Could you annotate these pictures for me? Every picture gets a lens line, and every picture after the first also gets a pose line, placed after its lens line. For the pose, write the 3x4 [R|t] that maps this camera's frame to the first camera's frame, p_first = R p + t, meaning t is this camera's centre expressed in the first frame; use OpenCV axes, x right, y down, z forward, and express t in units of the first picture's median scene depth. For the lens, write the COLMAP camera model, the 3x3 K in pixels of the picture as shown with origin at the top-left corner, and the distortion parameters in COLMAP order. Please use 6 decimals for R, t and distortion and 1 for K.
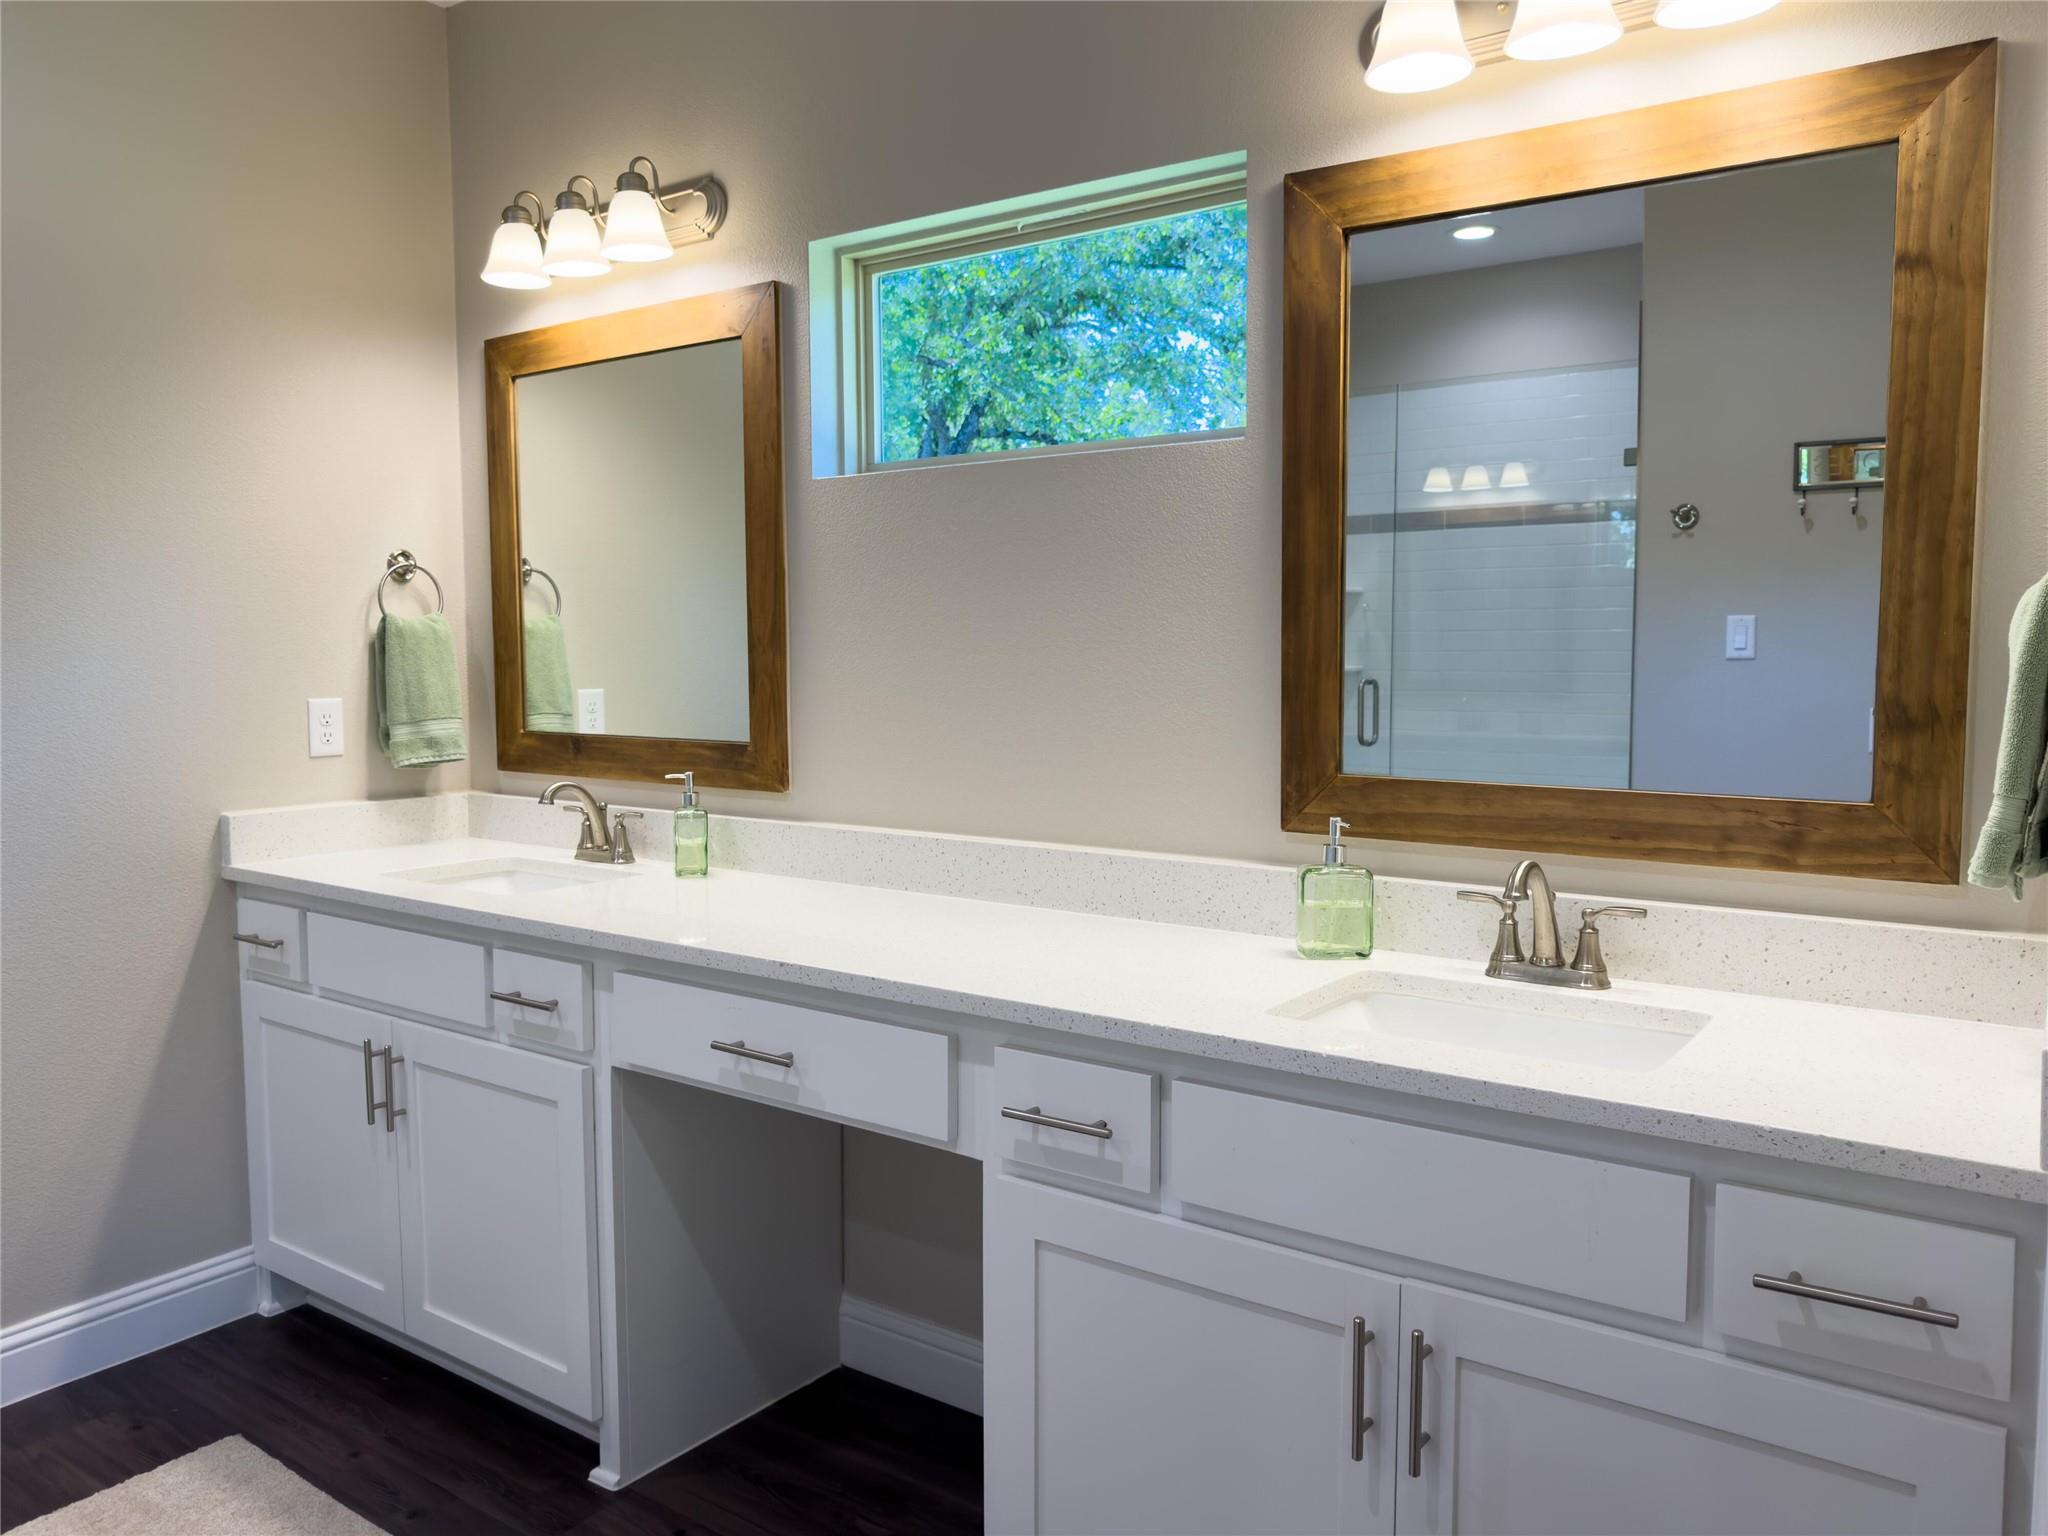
lens RADIAL K [[1456.0, 0, 1020.6], [0, 1456.0, 765.9], [0, 0, 1]] dist [-0.061265, -0.002860]
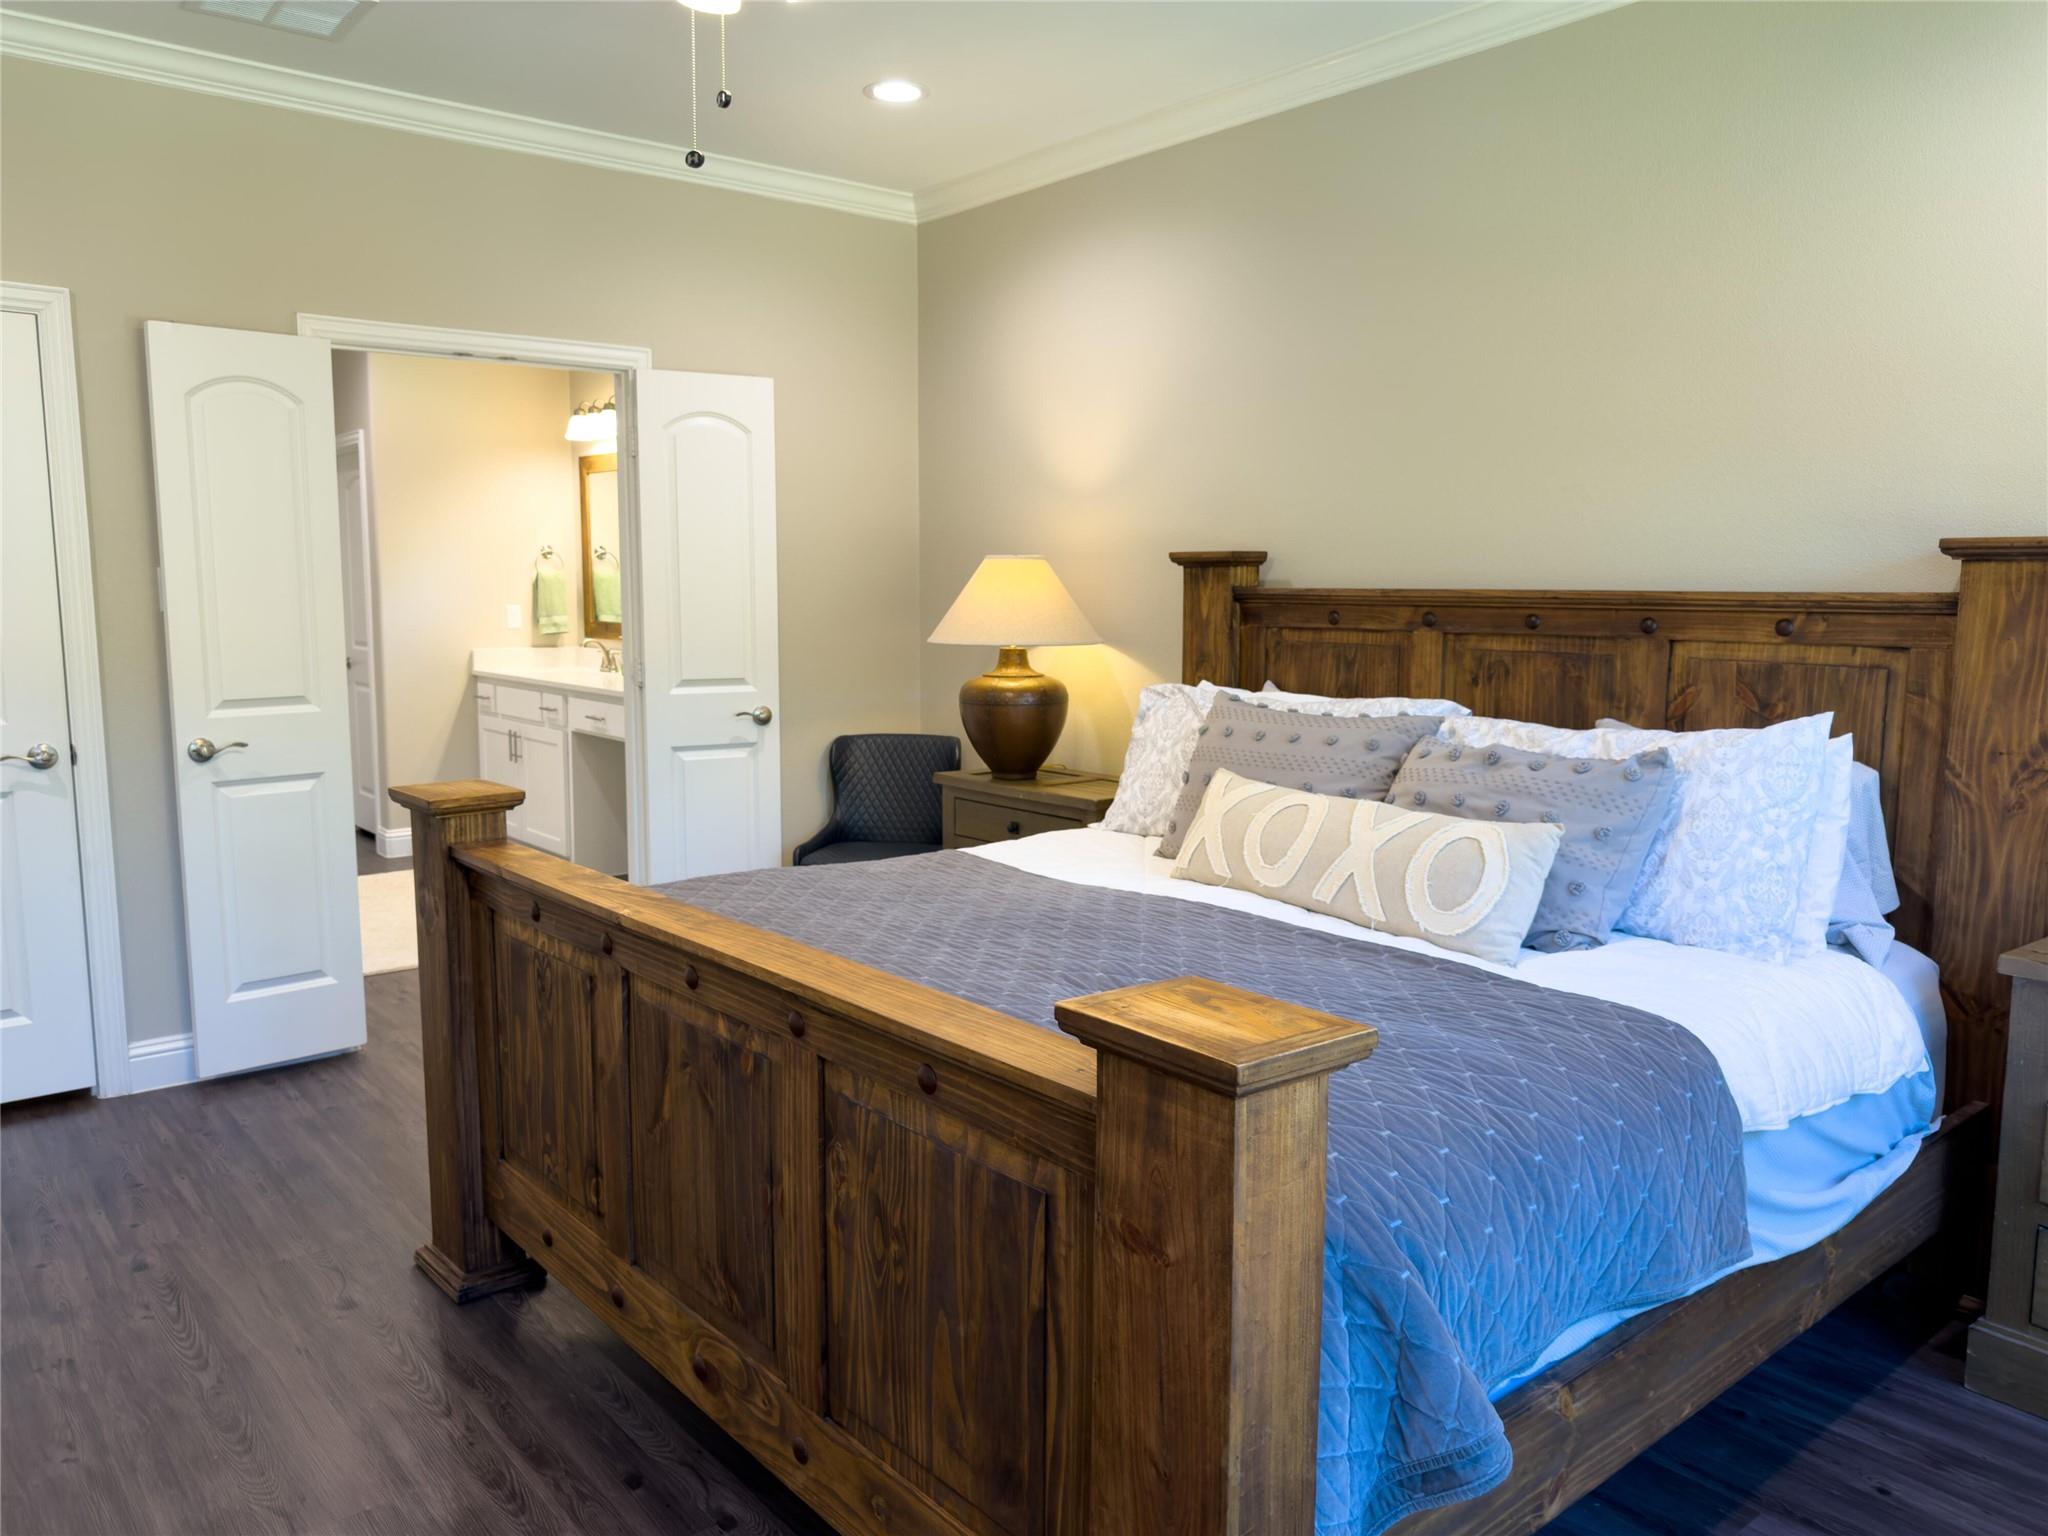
lens RADIAL K [[1456.0, 0, 1026.0], [0, 1456.0, 767.5], [0, 0, 1]] dist [-0.061265, -0.002860]
pose [[0.963094, 0.036374, -0.266697, 1.100892], [-0.024452, 0.998553, 0.047892, 0.095753], [0.268053, -0.039603, 0.962590, -1.245668]]
